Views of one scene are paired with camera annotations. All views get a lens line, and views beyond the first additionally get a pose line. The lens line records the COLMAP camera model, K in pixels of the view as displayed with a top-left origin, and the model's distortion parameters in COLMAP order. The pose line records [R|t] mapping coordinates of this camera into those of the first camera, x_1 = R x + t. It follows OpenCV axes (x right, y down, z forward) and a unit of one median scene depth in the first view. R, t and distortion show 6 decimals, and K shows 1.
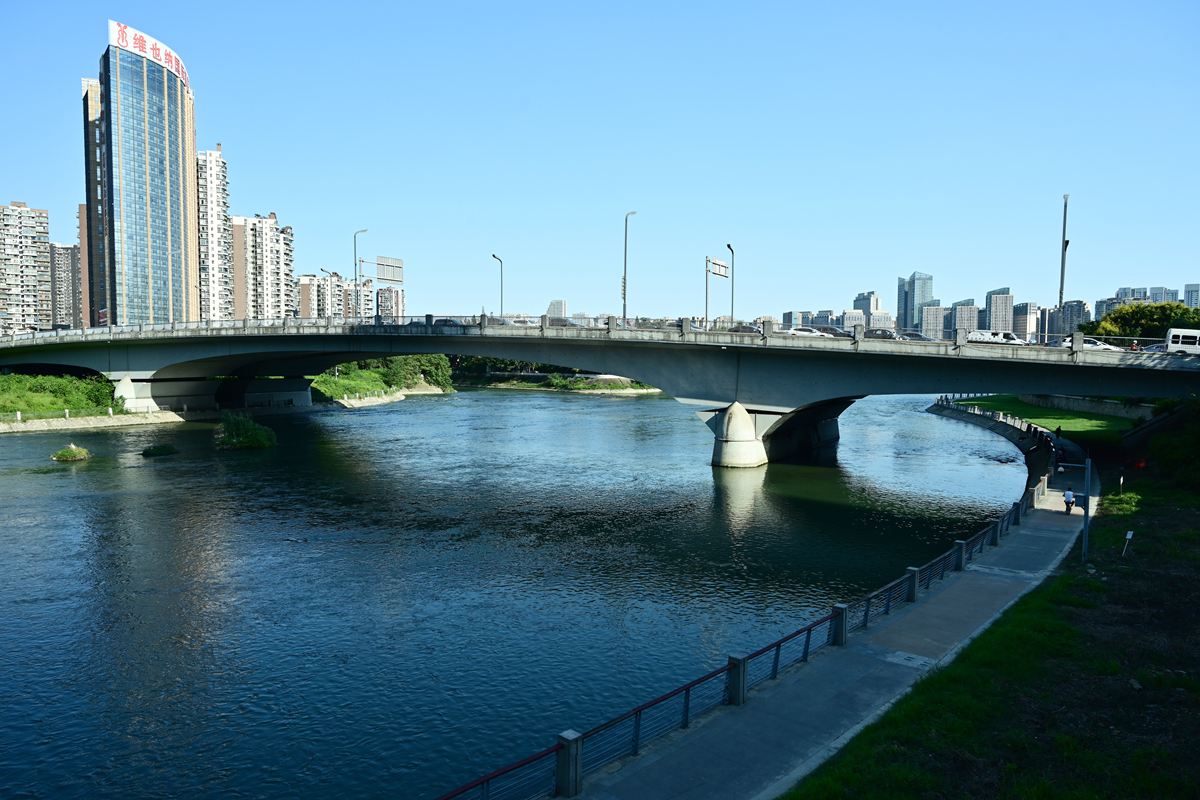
lens RADIAL K [[818.7, 0, 597.3], [0, 818.7, 400.9], [0, 0, 1]] dist [0.004169, 0.003004]
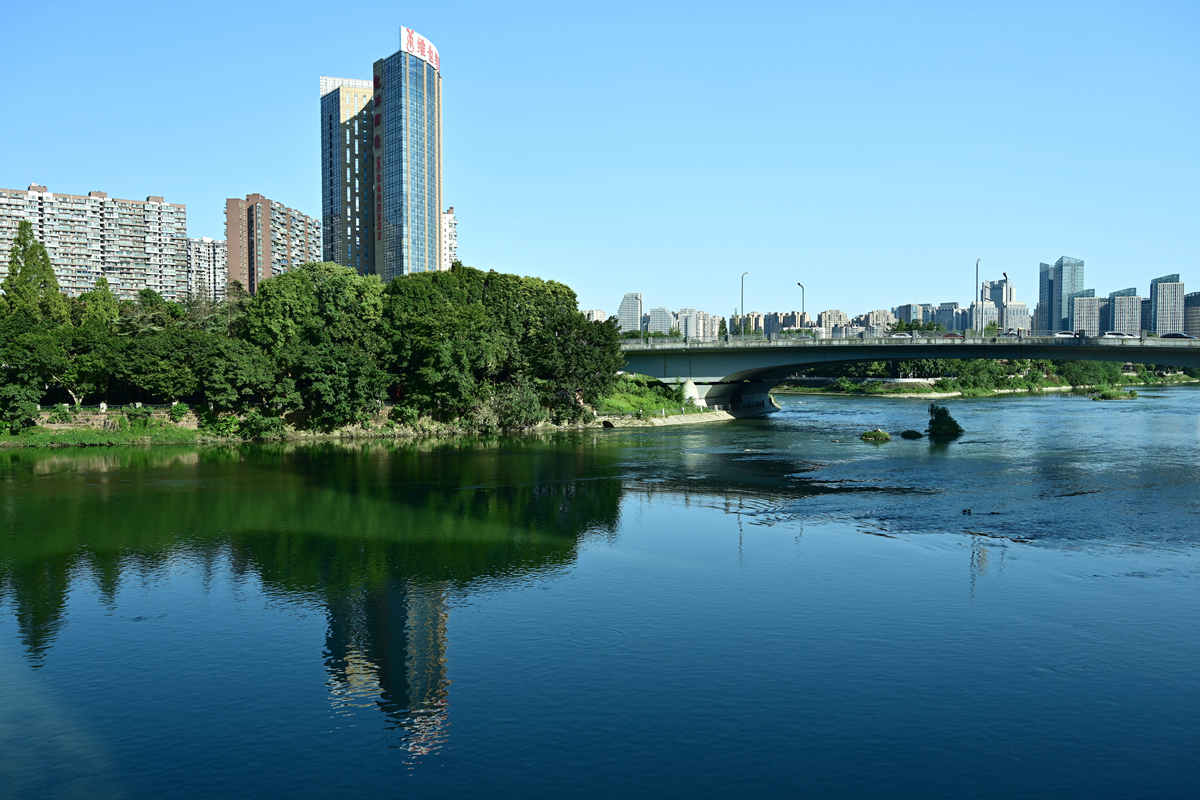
lens RADIAL K [[995.2, 0, 598.7], [0, 995.2, 401.3], [0, 0, 1]] dist [0.010456, 0.008852]
pose [[0.999576, -0.004622, -0.028750, -0.175081], [0.004289, 0.999923, -0.011631, 0.004213], [0.028801, 0.011503, 0.999519, -0.109288]]
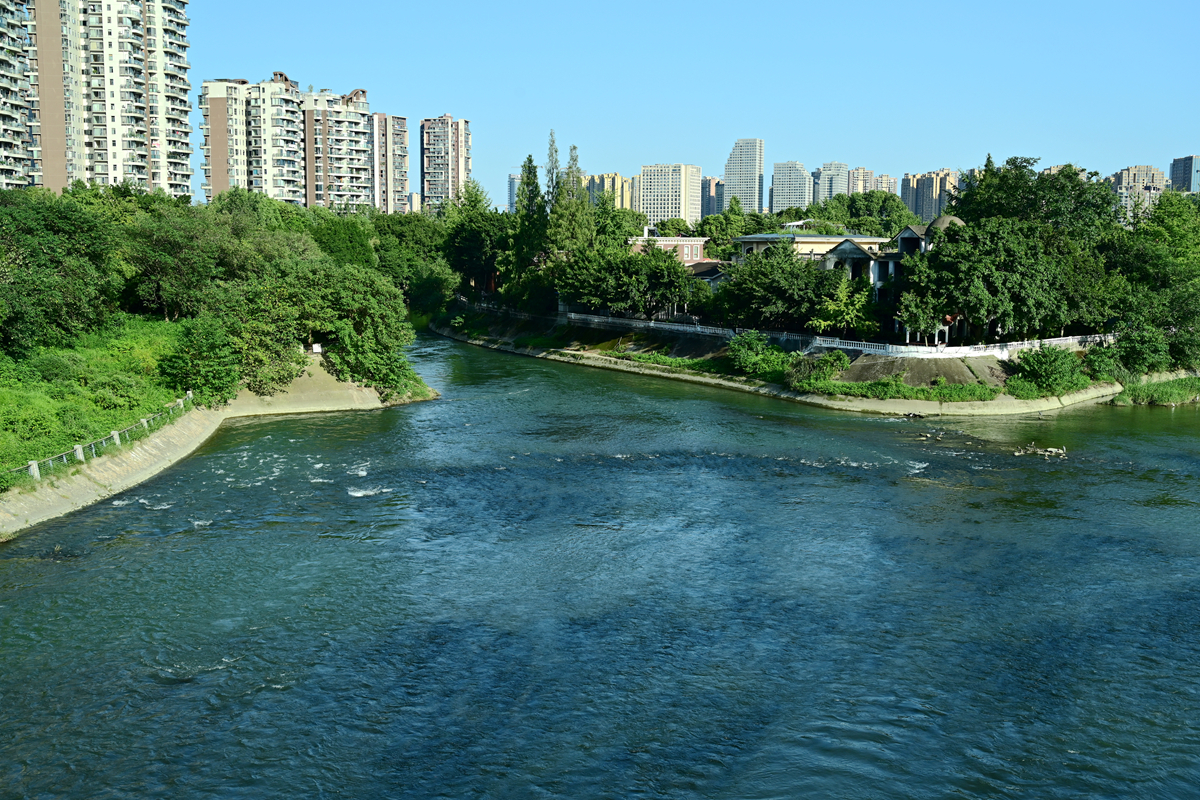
lens RADIAL K [[1311.1, 0, 601.2], [0, 1311.1, 398.6], [0, 0, 1]] dist [0.003330, 0.000000]
pose [[0.987839, 0.020995, -0.154054, -0.016476], [-0.010262, 0.997485, 0.070135, -0.024585], [0.155139, -0.067701, 0.985570, 0.273666]]
